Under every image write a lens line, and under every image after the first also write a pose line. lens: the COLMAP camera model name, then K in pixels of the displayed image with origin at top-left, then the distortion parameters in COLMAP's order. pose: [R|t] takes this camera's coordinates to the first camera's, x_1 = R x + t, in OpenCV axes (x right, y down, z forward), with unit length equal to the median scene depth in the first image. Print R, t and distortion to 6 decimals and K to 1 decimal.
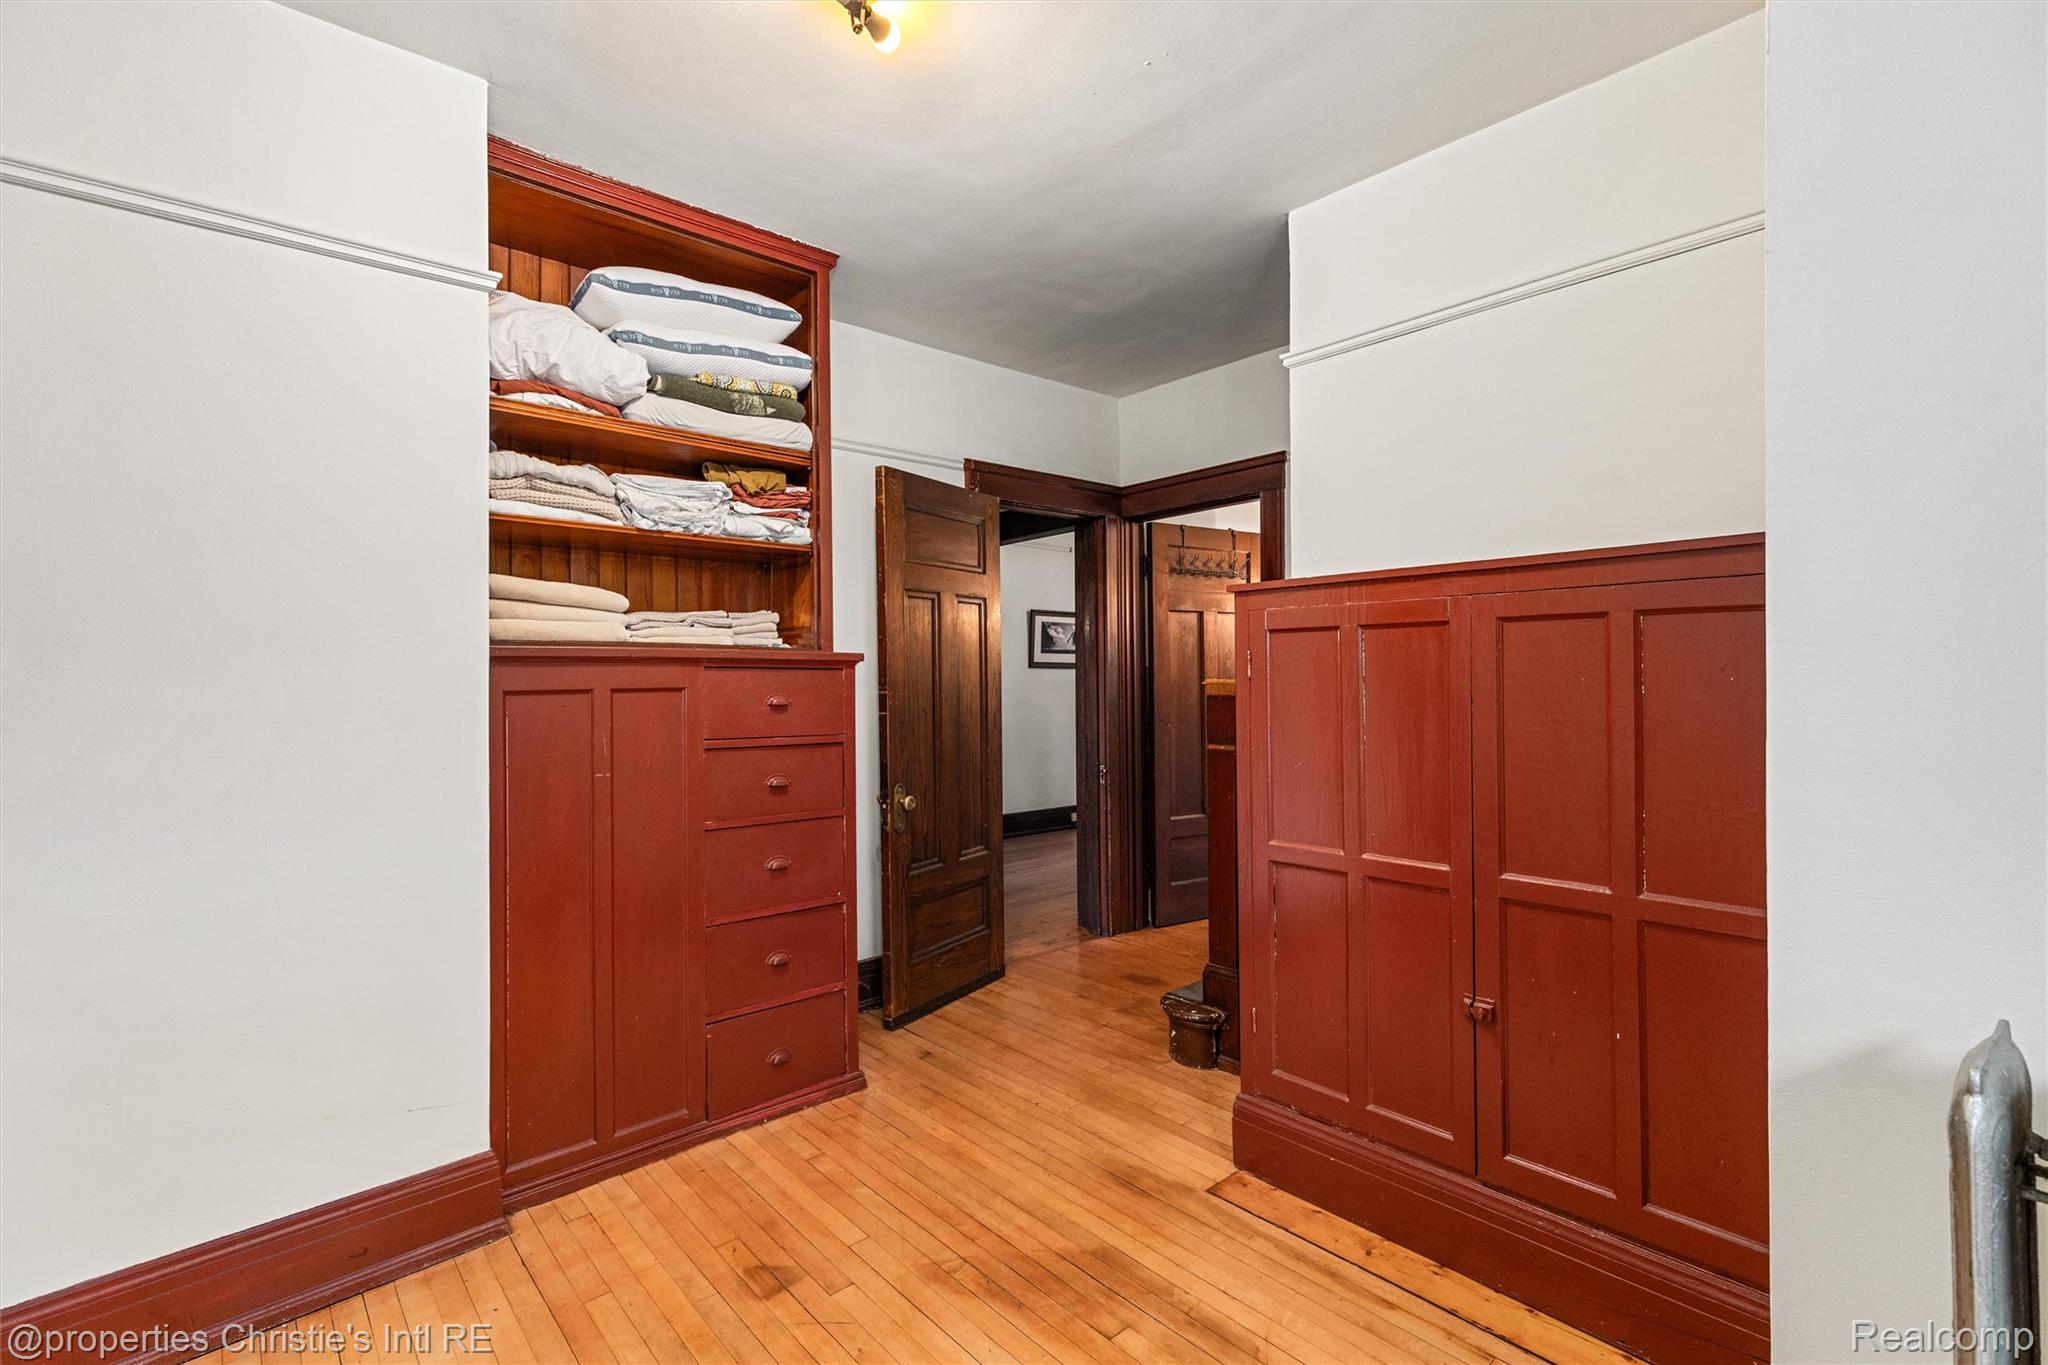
lens RADIAL K [[921.5, 0, 1020.7], [0, 921.5, 677.5], [0, 0, 1]] dist [0.010108, 0.000104]
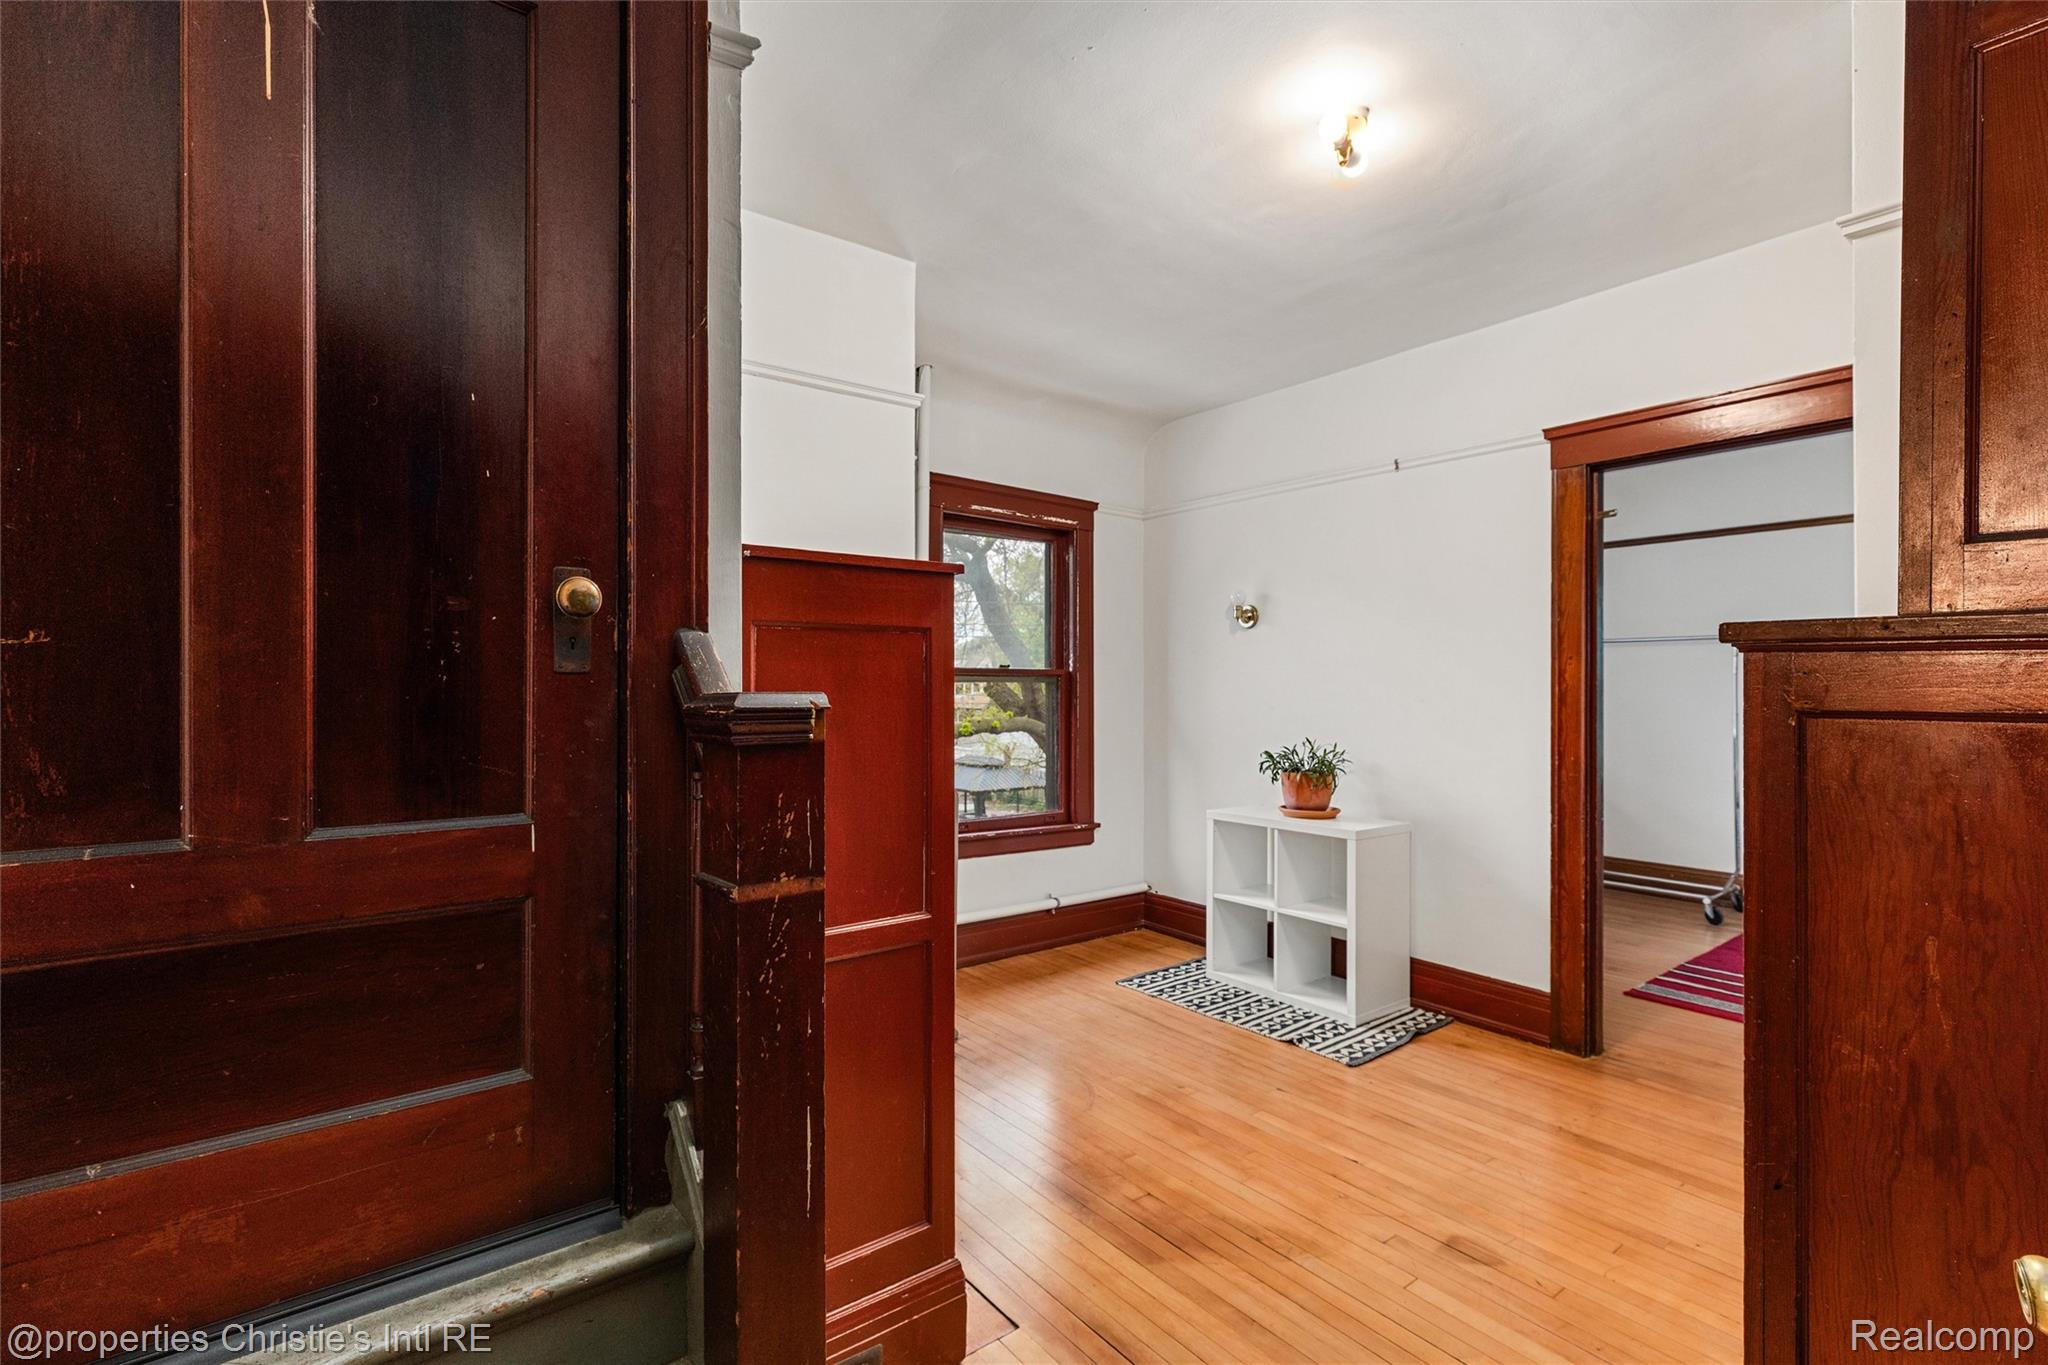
lens RADIAL K [[921.5, 0, 1020.7], [0, 921.5, 677.5], [0, 0, 1]] dist [0.010108, 0.000104]
pose [[-0.996686, 0.010317, 0.080690, 0.142907], [0.009981, 0.999940, -0.004560, -0.009481], [-0.080732, -0.003740, -0.996729, 2.022989]]
